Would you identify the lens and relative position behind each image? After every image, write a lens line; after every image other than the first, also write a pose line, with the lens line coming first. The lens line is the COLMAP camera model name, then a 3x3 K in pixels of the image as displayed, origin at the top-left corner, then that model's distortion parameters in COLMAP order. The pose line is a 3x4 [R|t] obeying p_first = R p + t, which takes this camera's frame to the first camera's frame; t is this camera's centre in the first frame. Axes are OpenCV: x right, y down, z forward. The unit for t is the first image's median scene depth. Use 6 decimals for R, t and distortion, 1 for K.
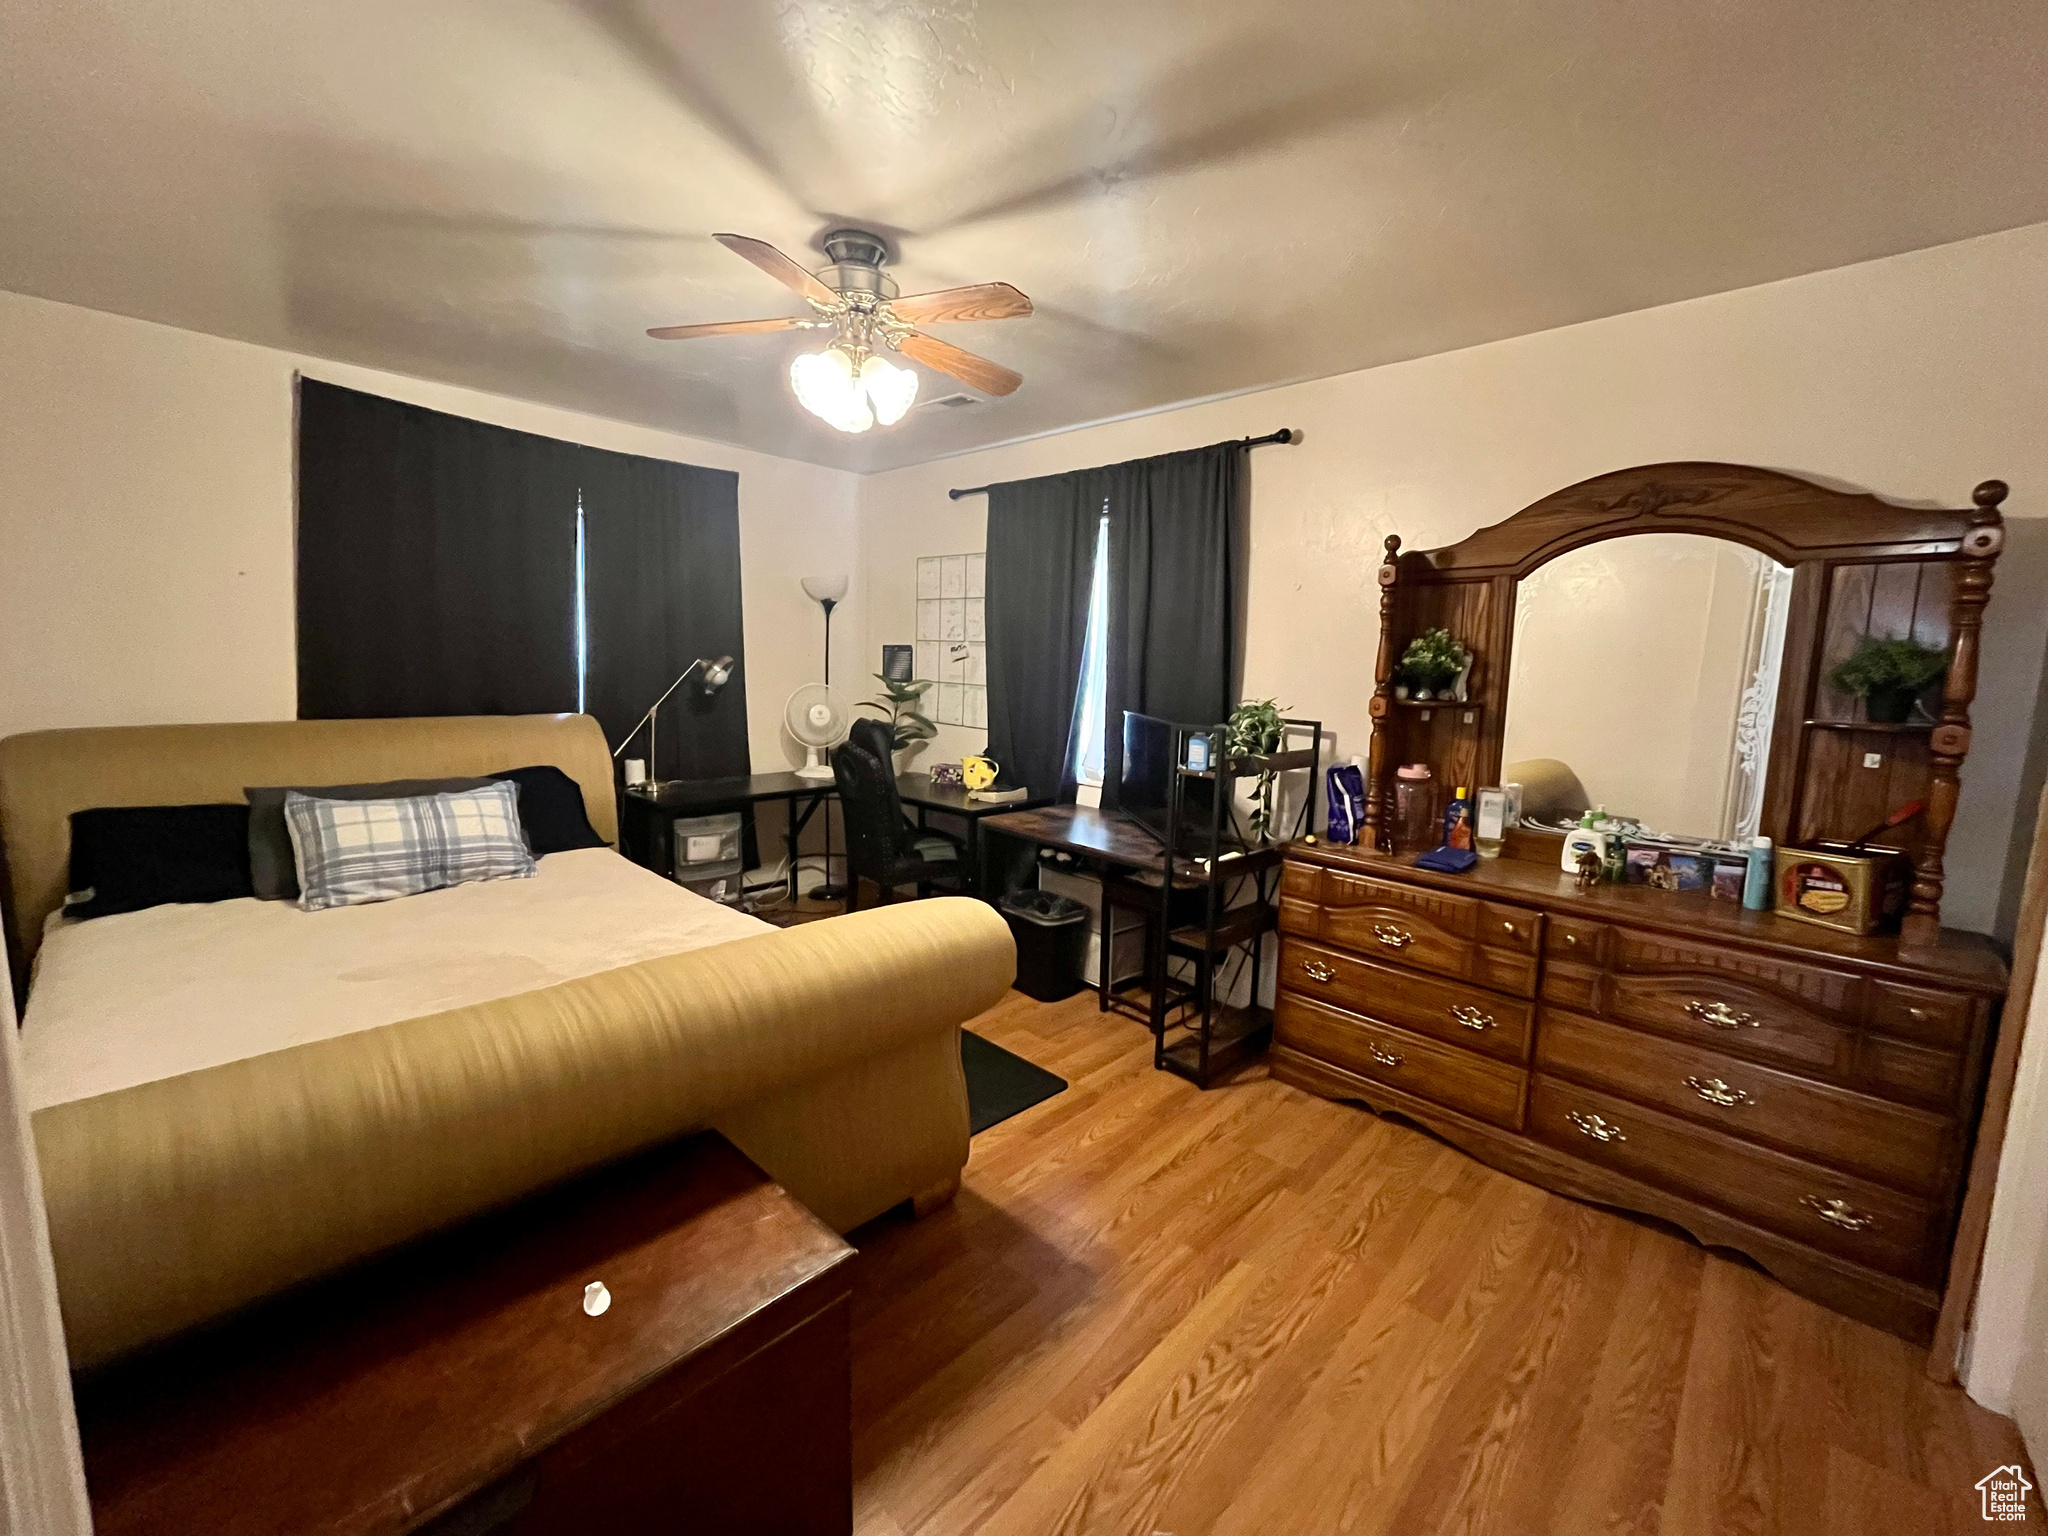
lens RADIAL K [[825.4, 0, 1025.1], [0, 825.4, 764.5], [0, 0, 1]] dist [-0.000775, -0.000950]
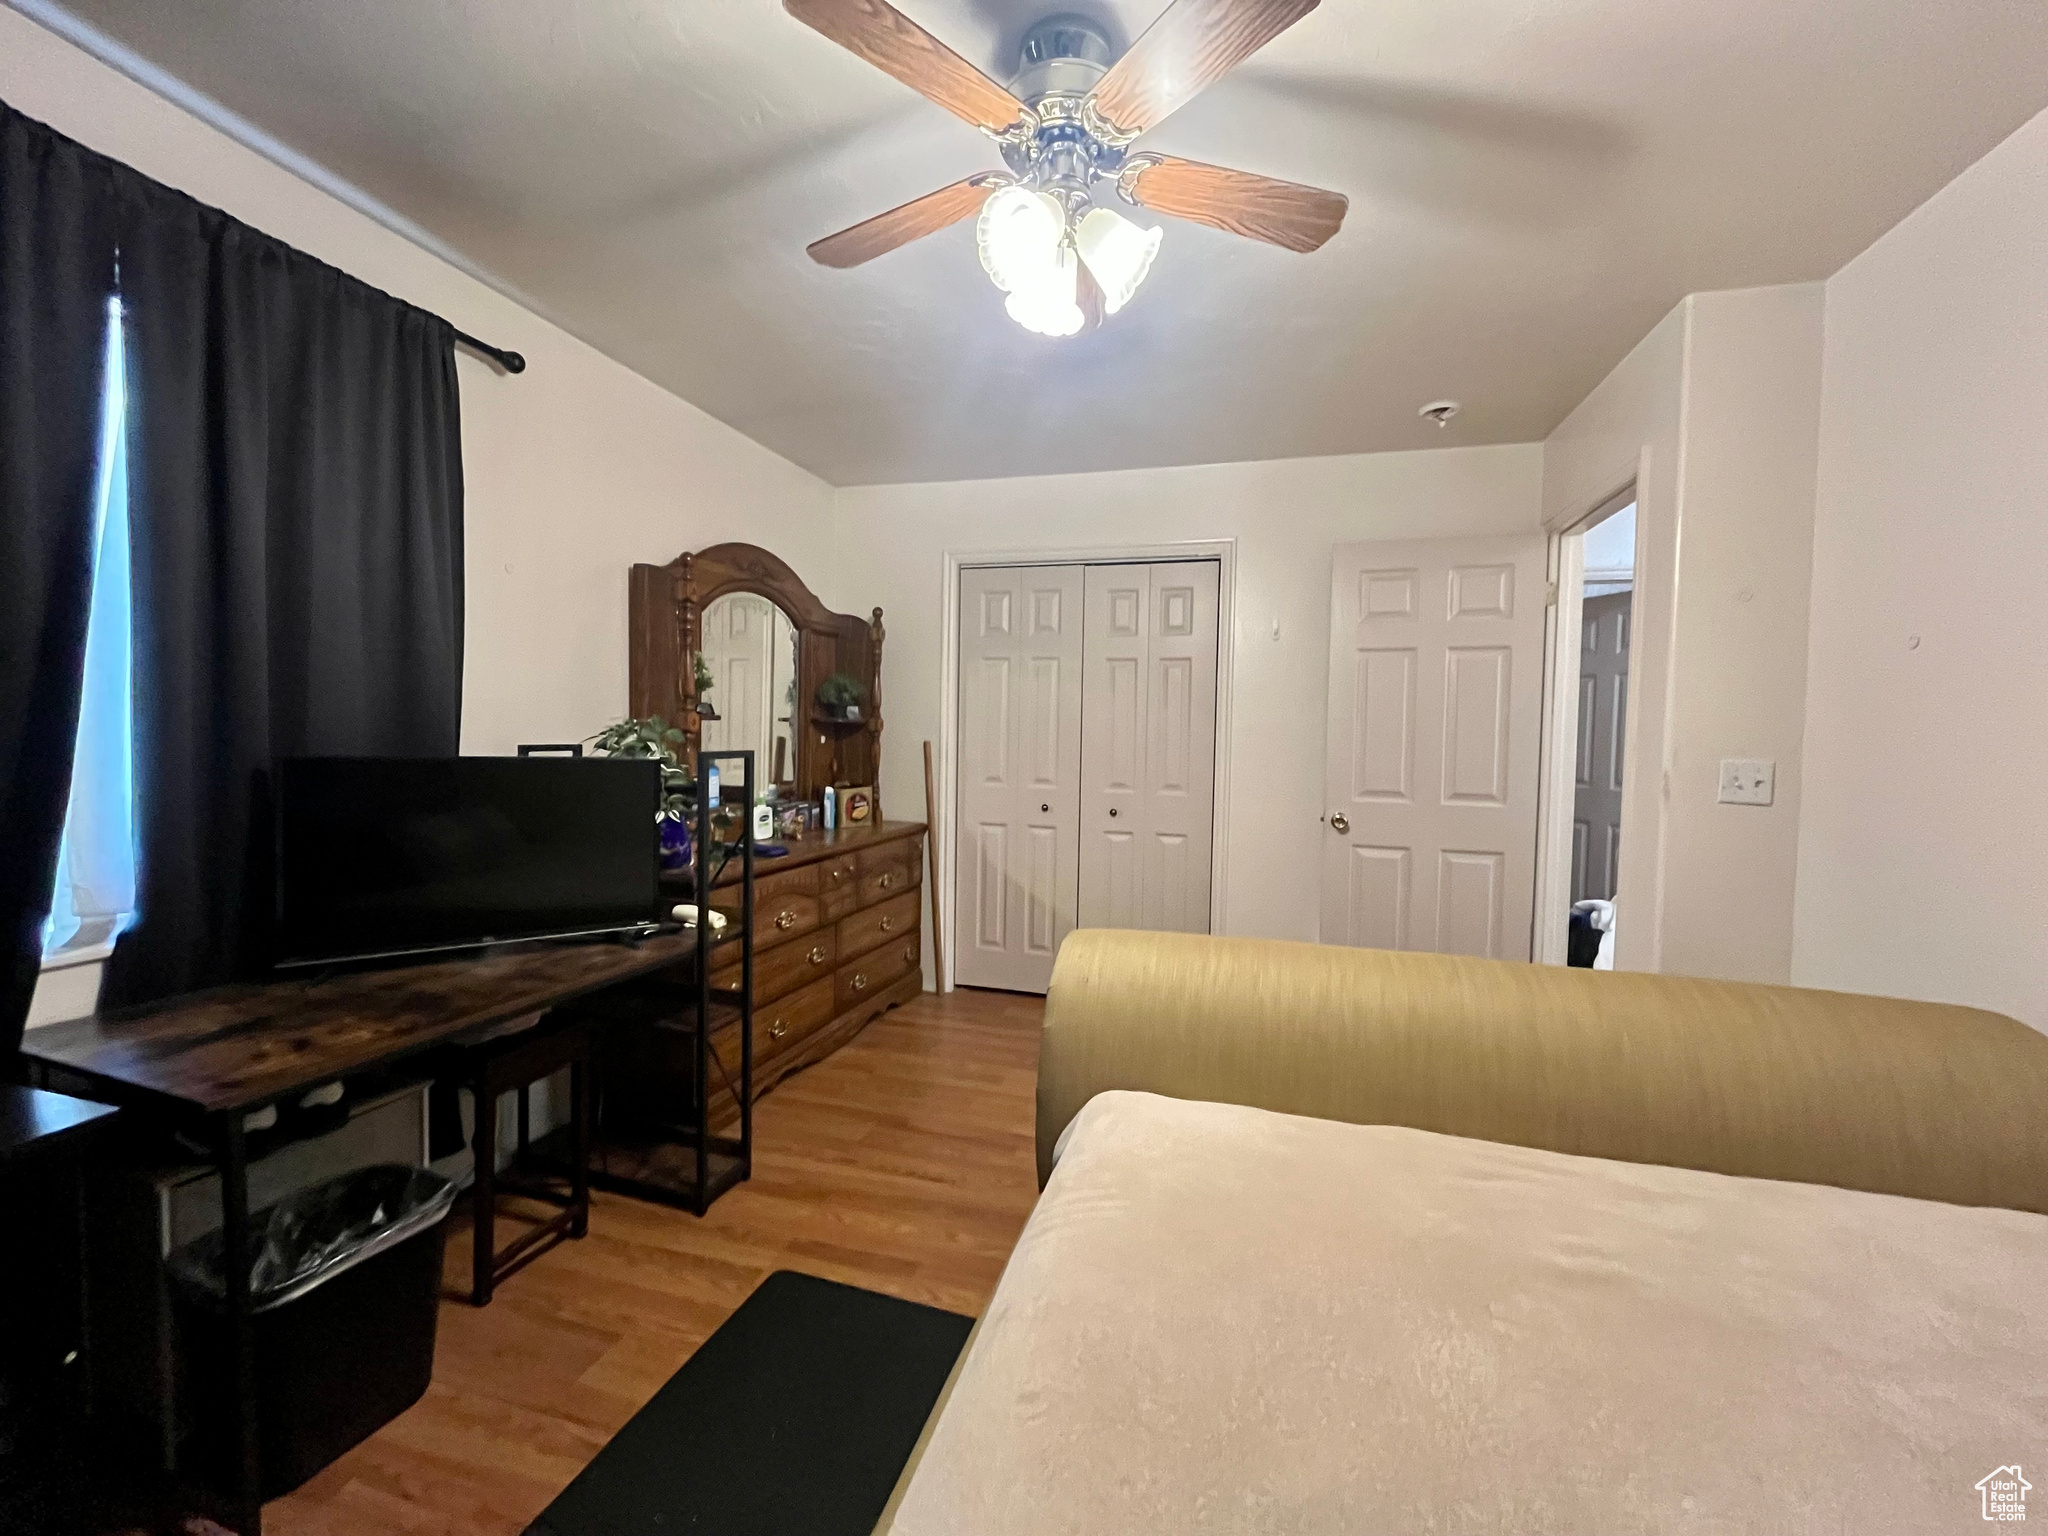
lens RADIAL K [[825.4, 0, 1025.1], [0, 825.4, 764.5], [0, 0, 1]] dist [-0.000775, -0.000950]
pose [[-0.465512, -0.073698, 0.881968, -0.711884], [0.079356, 0.989037, 0.124530, -0.122284], [-0.881477, 0.127960, -0.454561, 1.218974]]
